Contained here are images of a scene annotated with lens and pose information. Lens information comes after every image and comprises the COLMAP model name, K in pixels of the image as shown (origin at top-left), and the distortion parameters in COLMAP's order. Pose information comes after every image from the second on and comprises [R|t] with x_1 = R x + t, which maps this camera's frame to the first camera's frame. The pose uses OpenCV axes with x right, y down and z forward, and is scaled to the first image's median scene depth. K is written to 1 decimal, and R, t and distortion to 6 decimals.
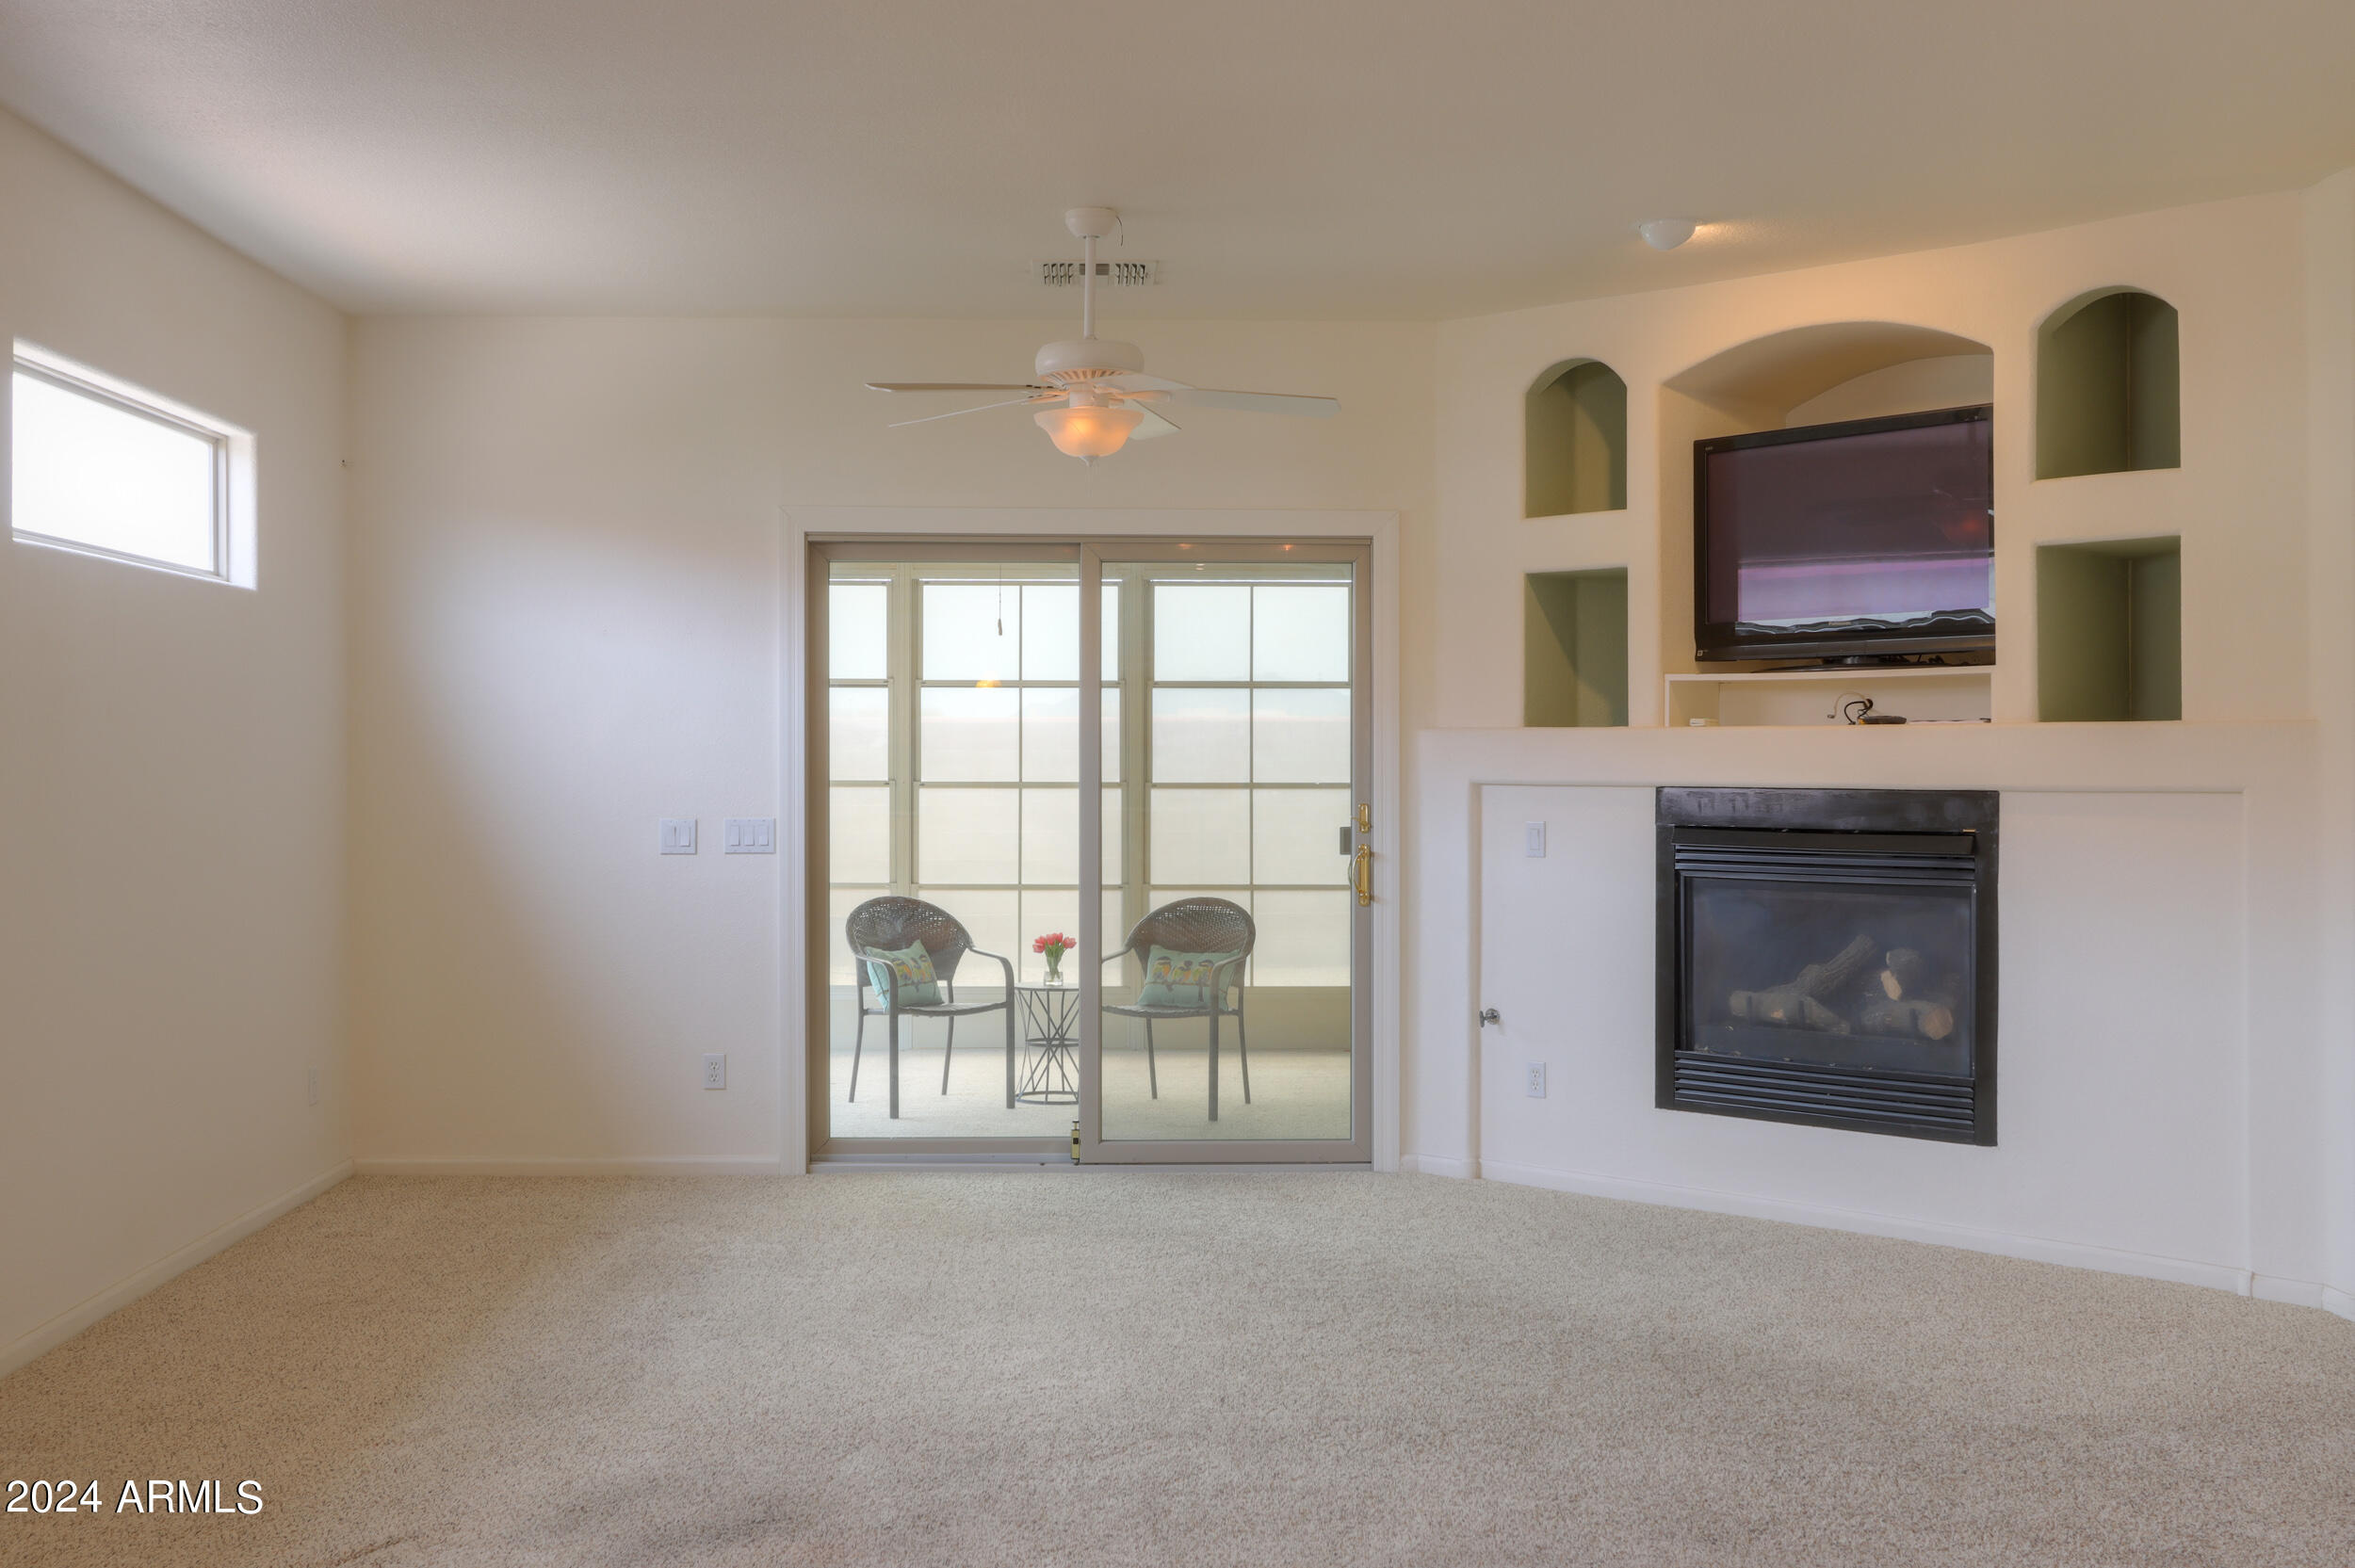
lens RADIAL K [[2331.4, 0, 1141.2], [0, 2331.4, 767.4], [0, 0, 1]] dist [0.002888, 0.008526]
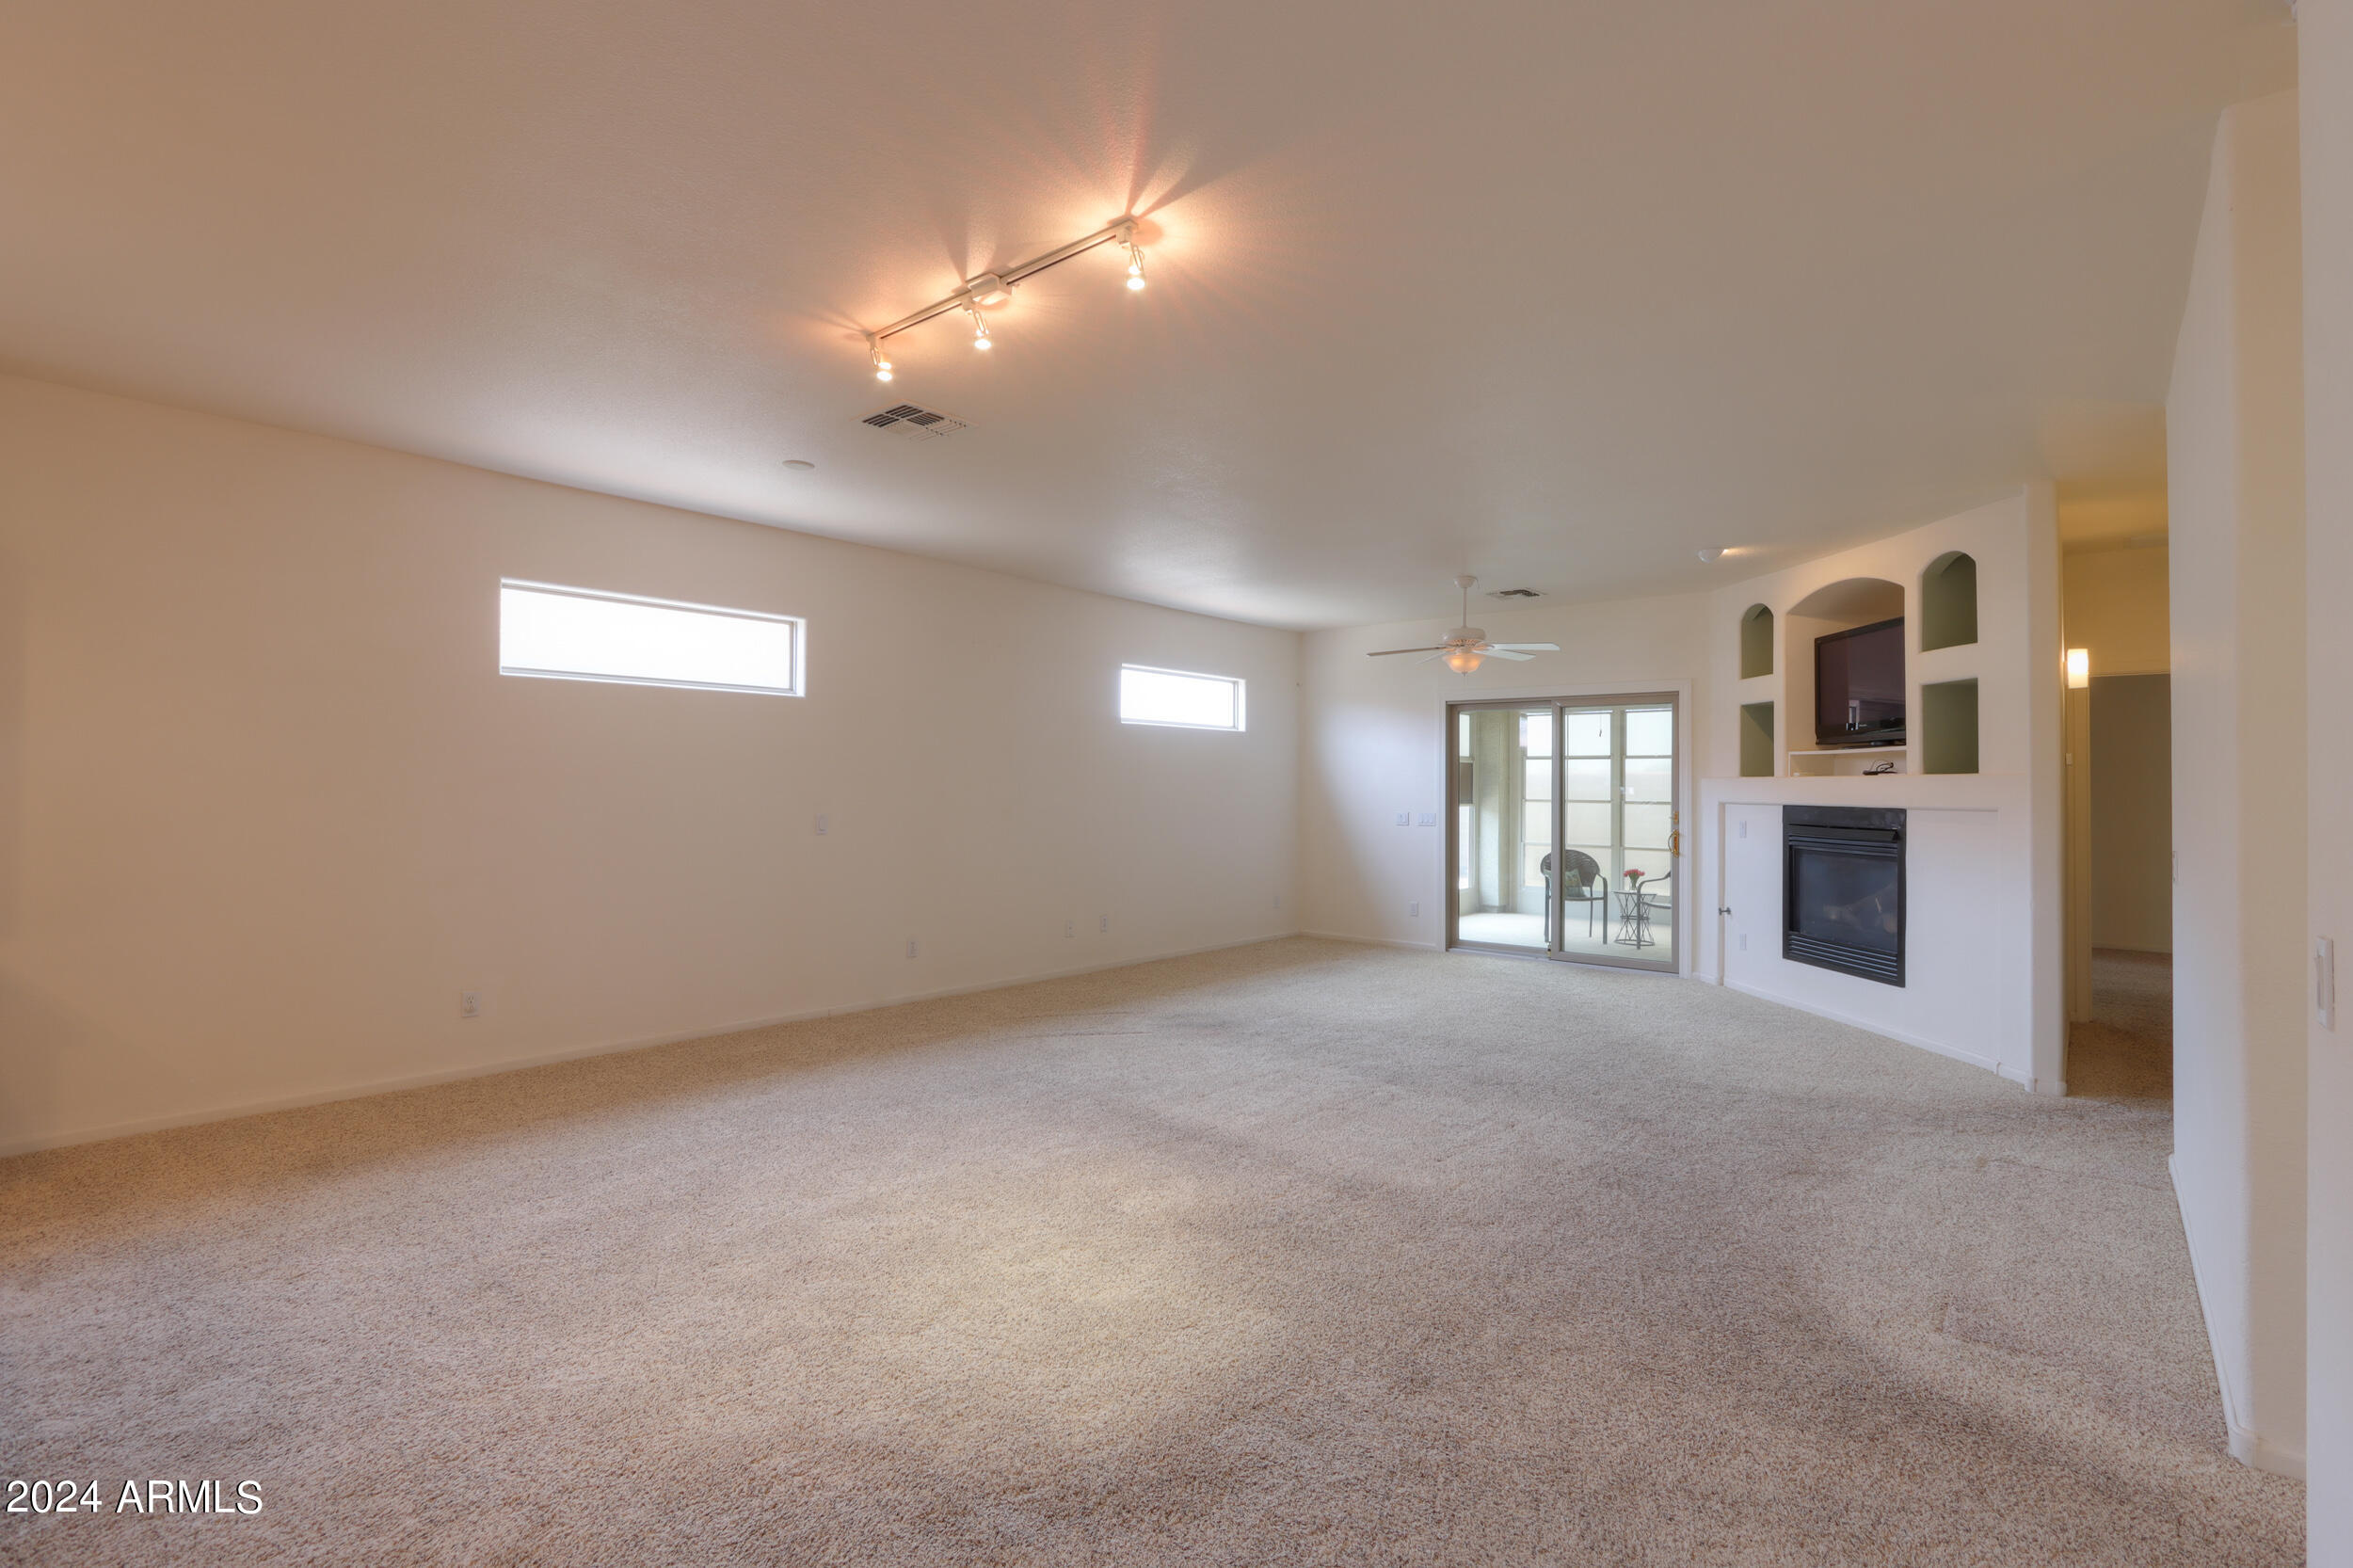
lens RADIAL K [[1083.4, 0, 1192.0], [0, 1083.4, 765.1], [0, 0, 1]] dist [-0.036008, 0.009406]
pose [[0.745564, -0.009126, -0.666371, 0.458823], [-0.009068, 0.999675, -0.023836, 0.000177], [0.666372, 0.023813, 0.745239, -0.075809]]
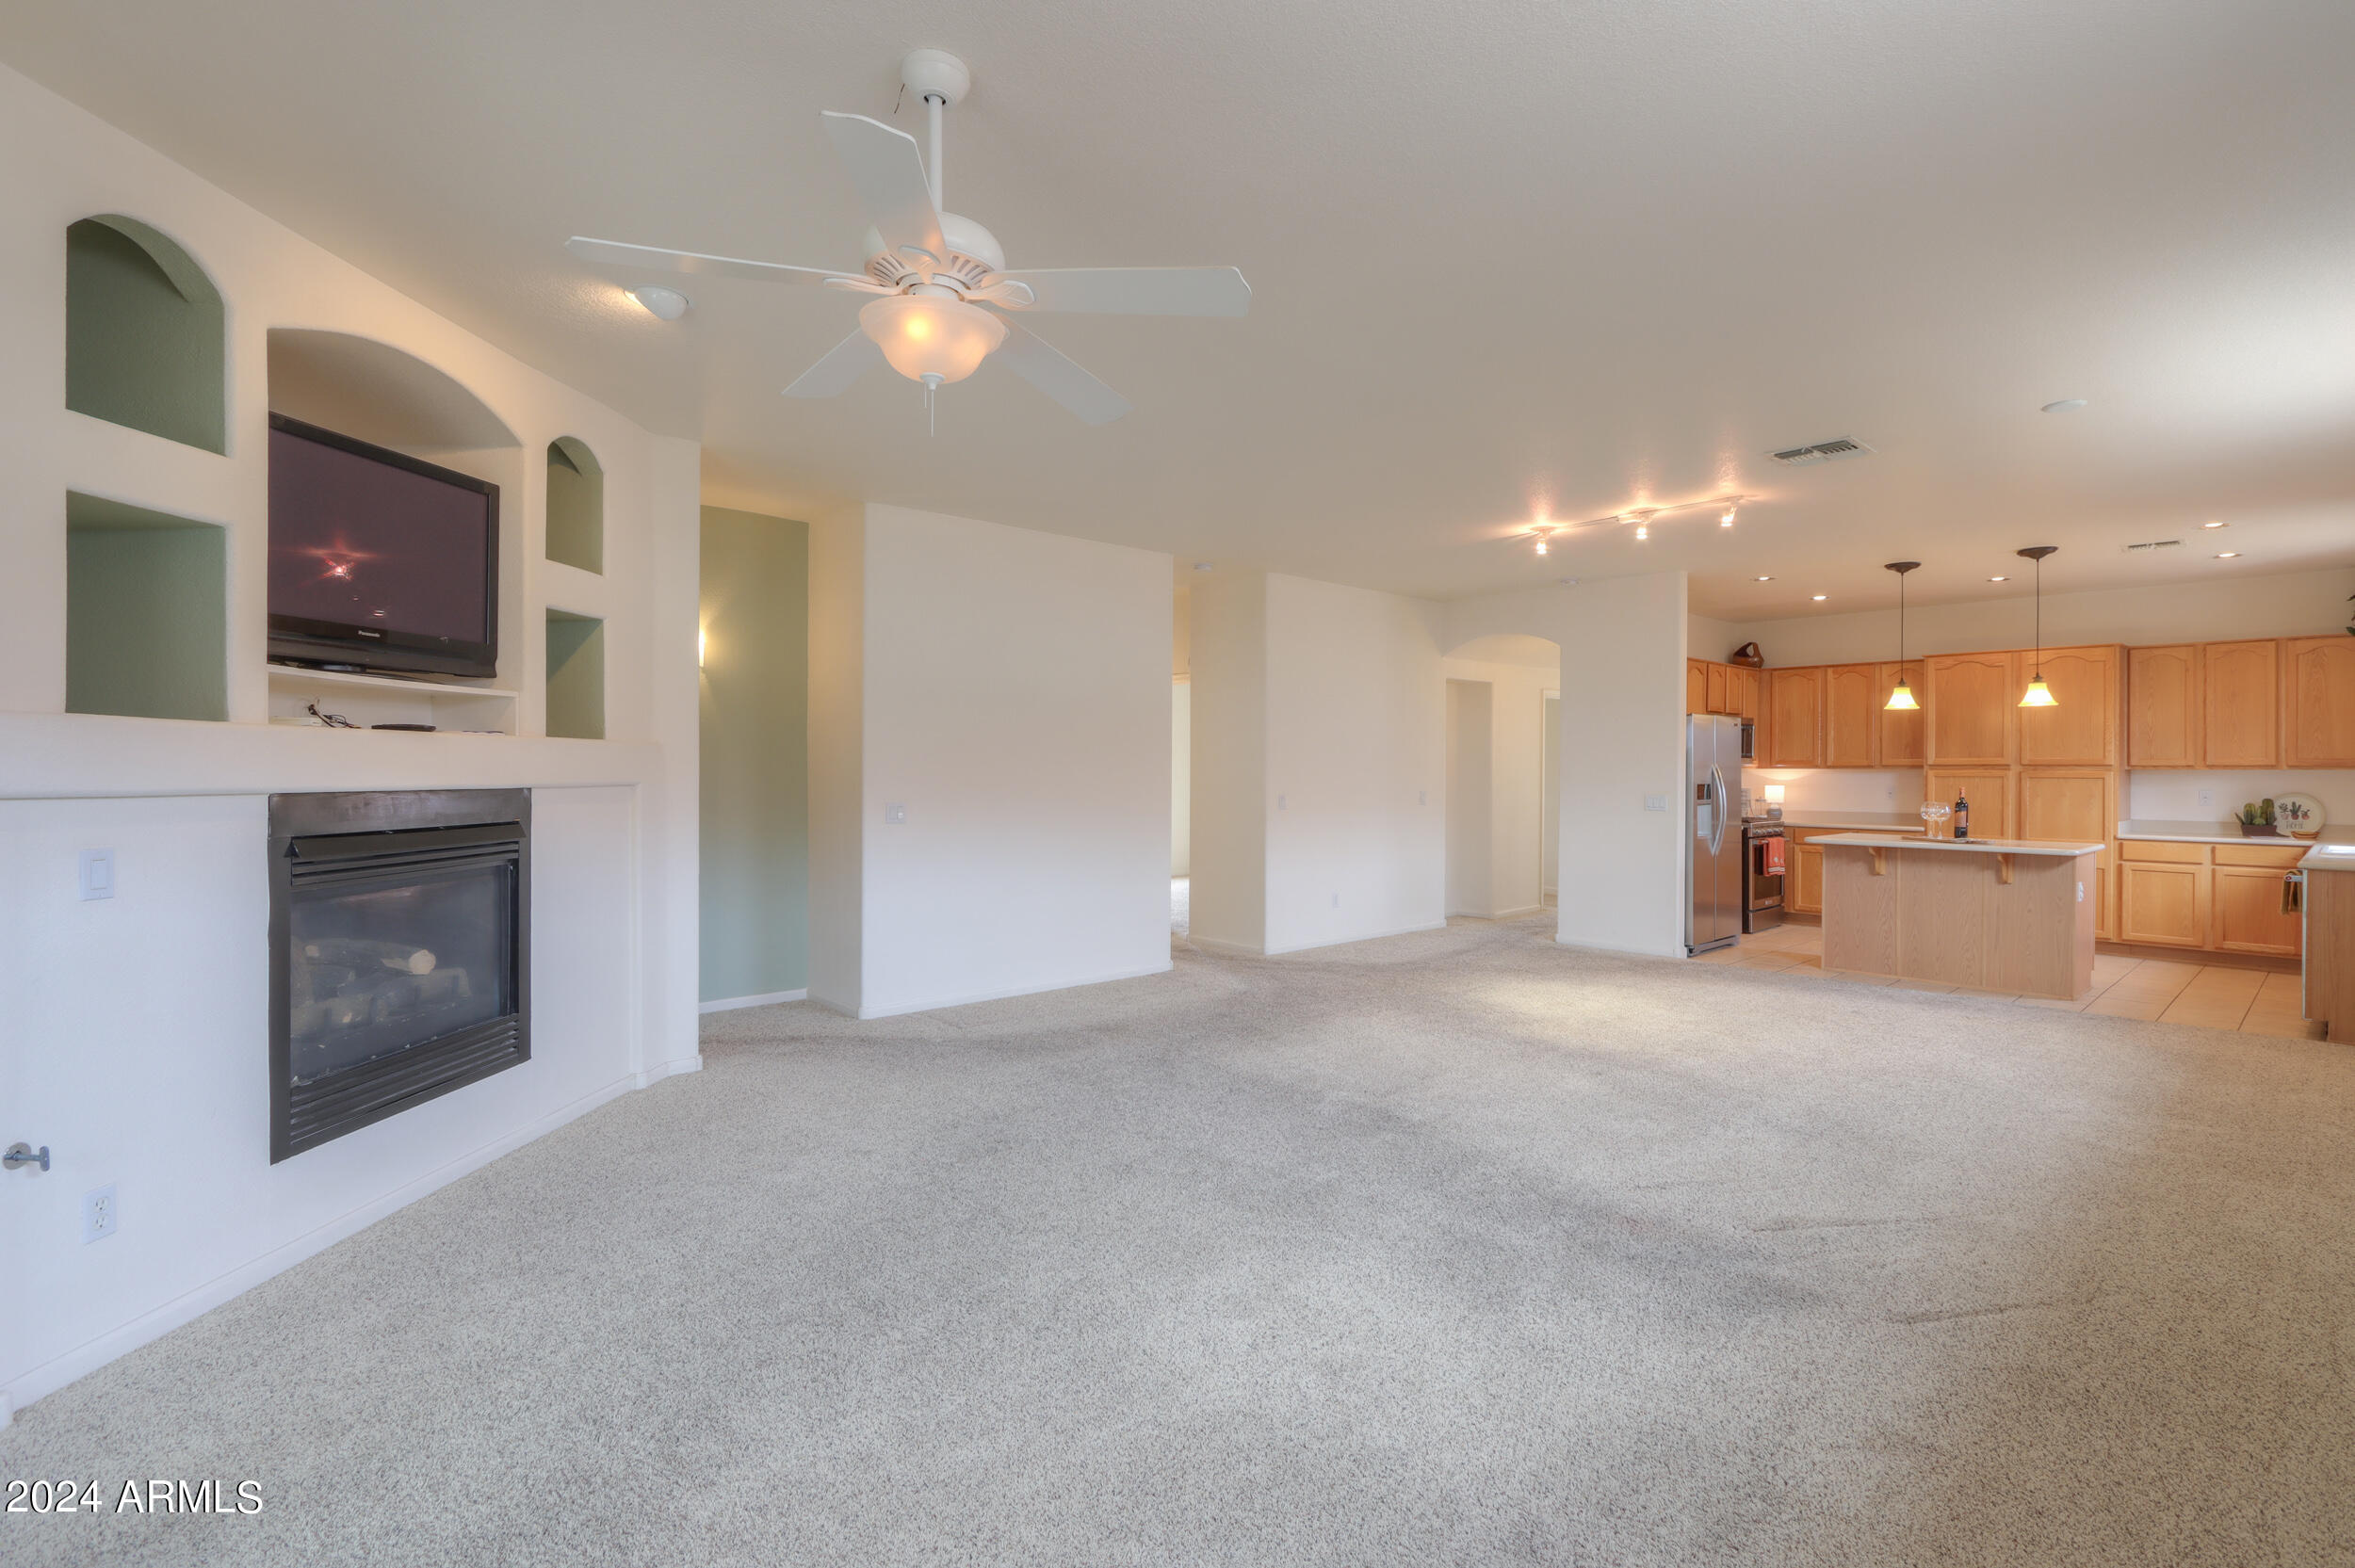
lens RADIAL K [[1084.1, 0, 1193.0], [0, 1084.1, 765.1], [0, 0, 1]] dist [-0.036008, 0.009406]
pose [[-0.644473, -0.001939, 0.764625, -0.293983], [-0.004176, 0.999991, -0.000984, -0.003539], [-0.764616, -0.003828, -0.644475, 0.971465]]
